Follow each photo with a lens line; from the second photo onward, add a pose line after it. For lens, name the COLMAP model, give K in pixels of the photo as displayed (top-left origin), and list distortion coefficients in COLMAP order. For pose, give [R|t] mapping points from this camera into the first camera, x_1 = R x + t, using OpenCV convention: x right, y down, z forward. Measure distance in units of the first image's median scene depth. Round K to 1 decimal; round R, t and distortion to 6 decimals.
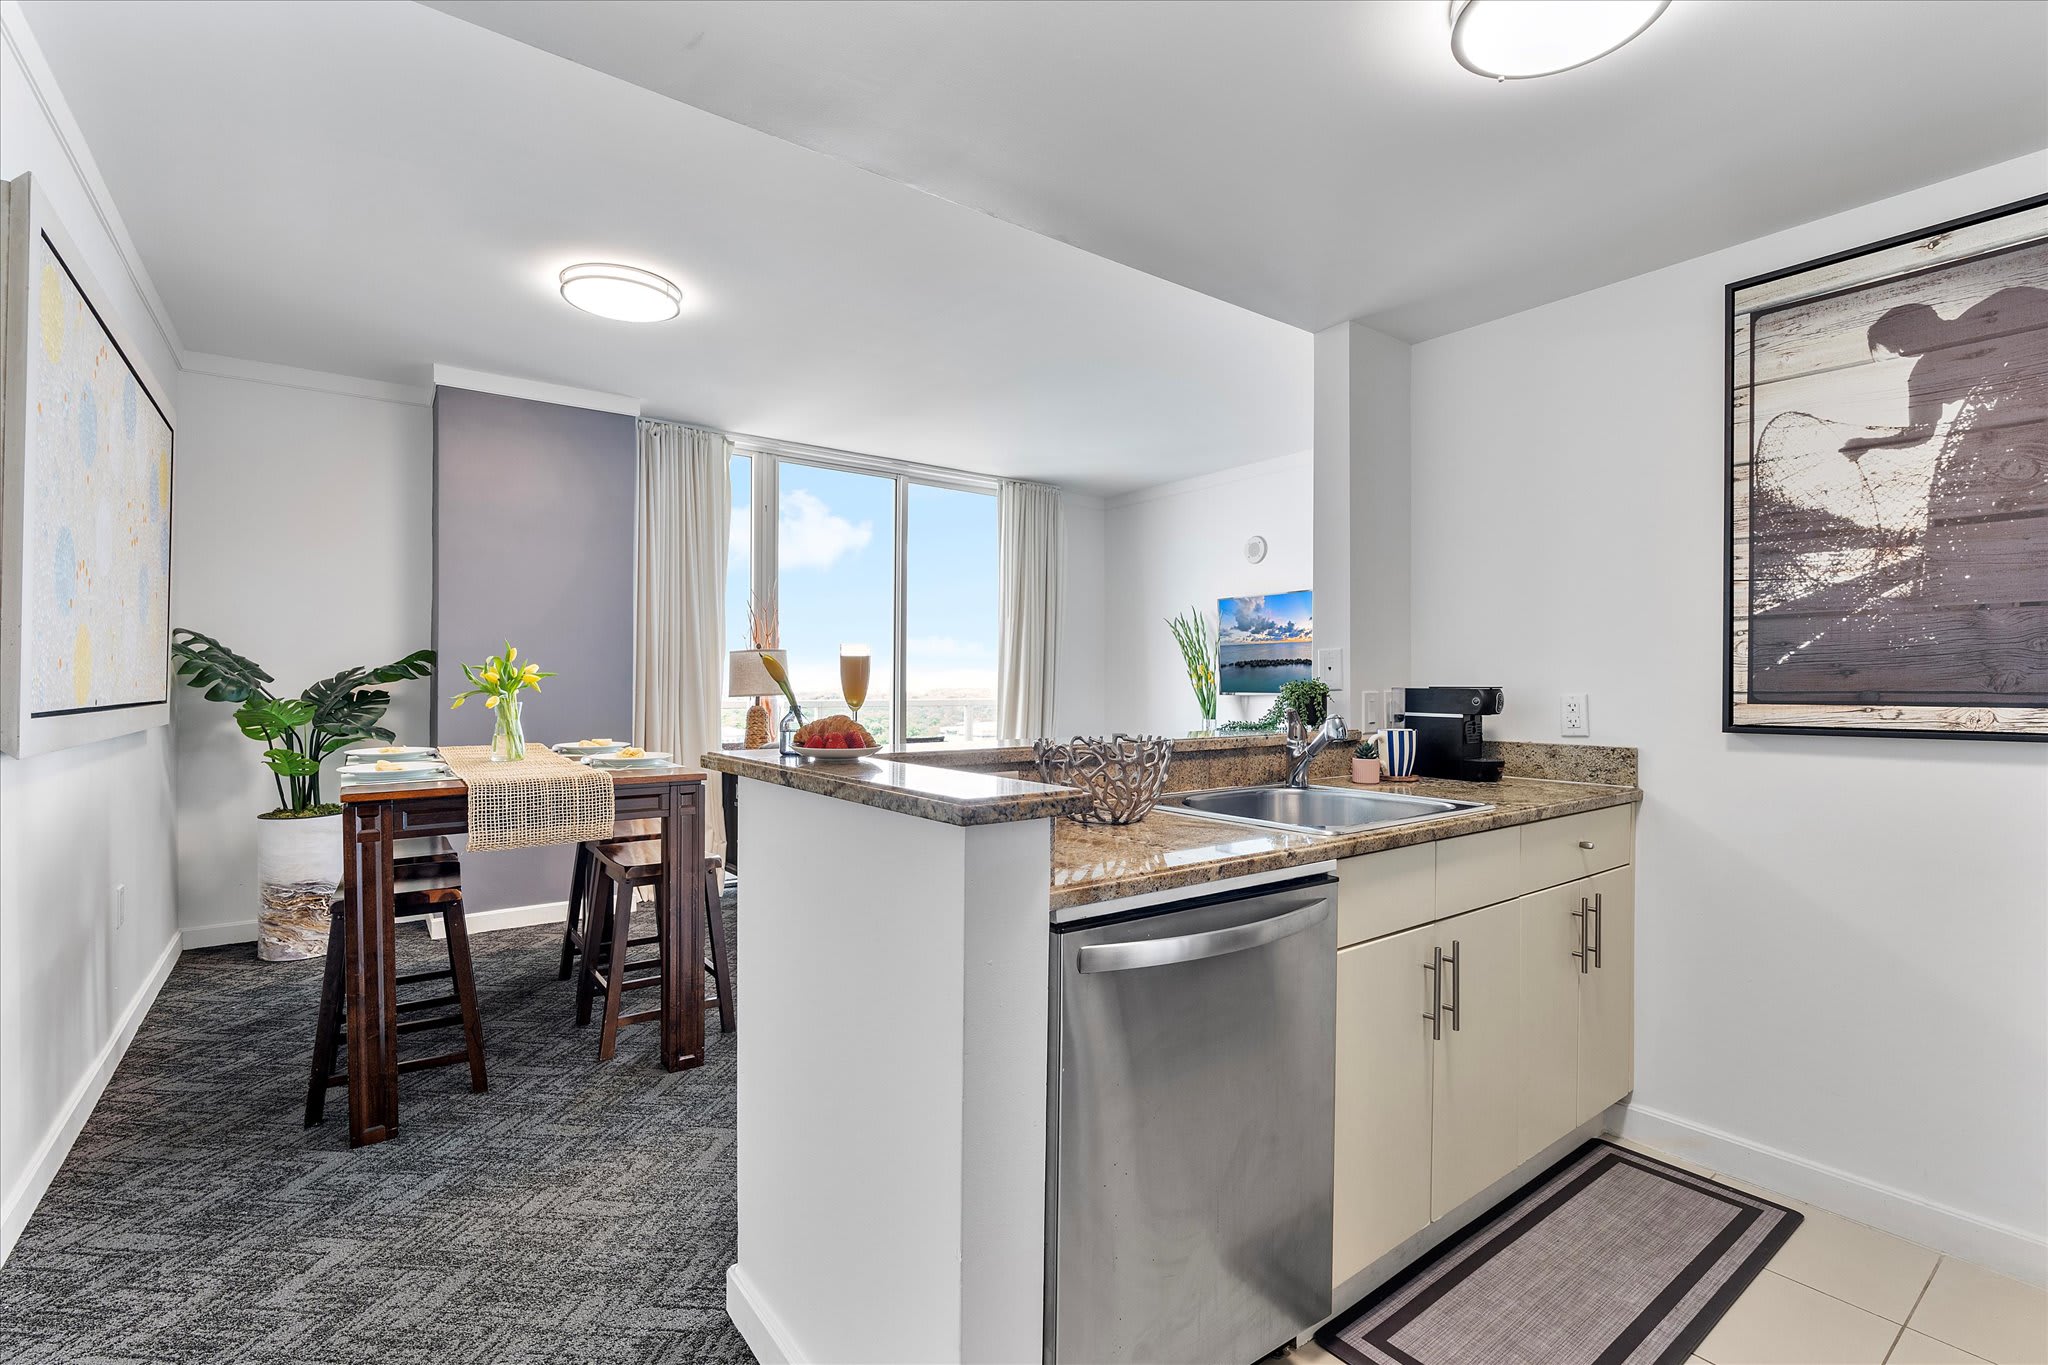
lens RADIAL K [[938.1, 0, 1030.9], [0, 938.1, 693.3], [0, 0, 1]] dist [0.004062, 0.000581]
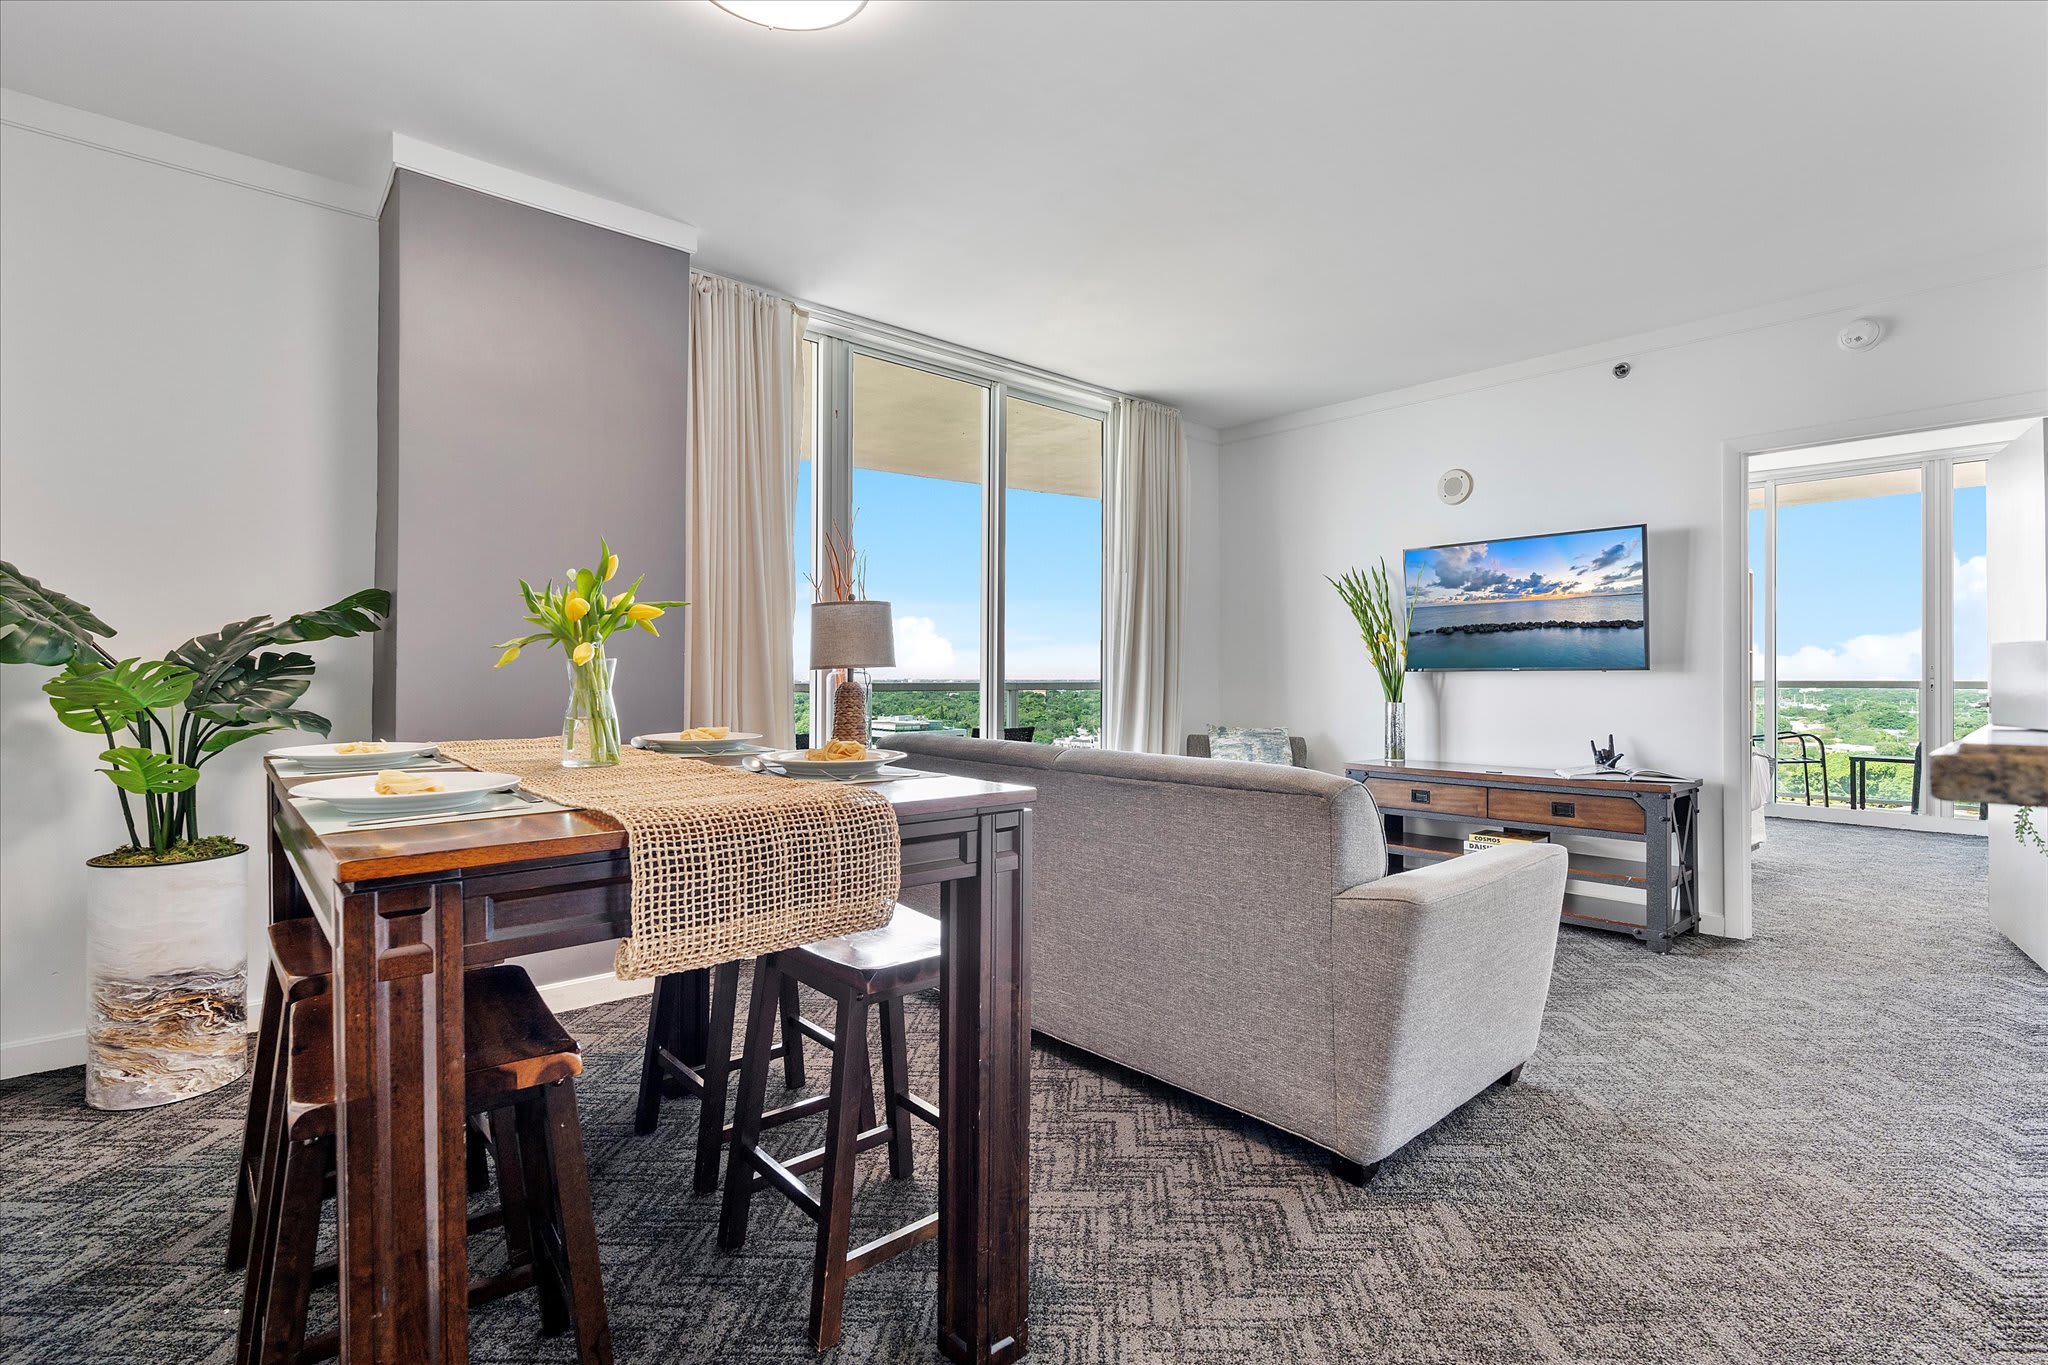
lens RADIAL K [[948.0, 0, 1015.6], [0, 948.0, 680.3], [0, 0, 1]] dist [-0.000118, 0.000646]
pose [[0.995632, -0.000792, 0.093362, -0.456920], [0.001403, 0.999978, -0.006488, 0.032964], [-0.093355, 0.006590, 0.995611, 0.542163]]
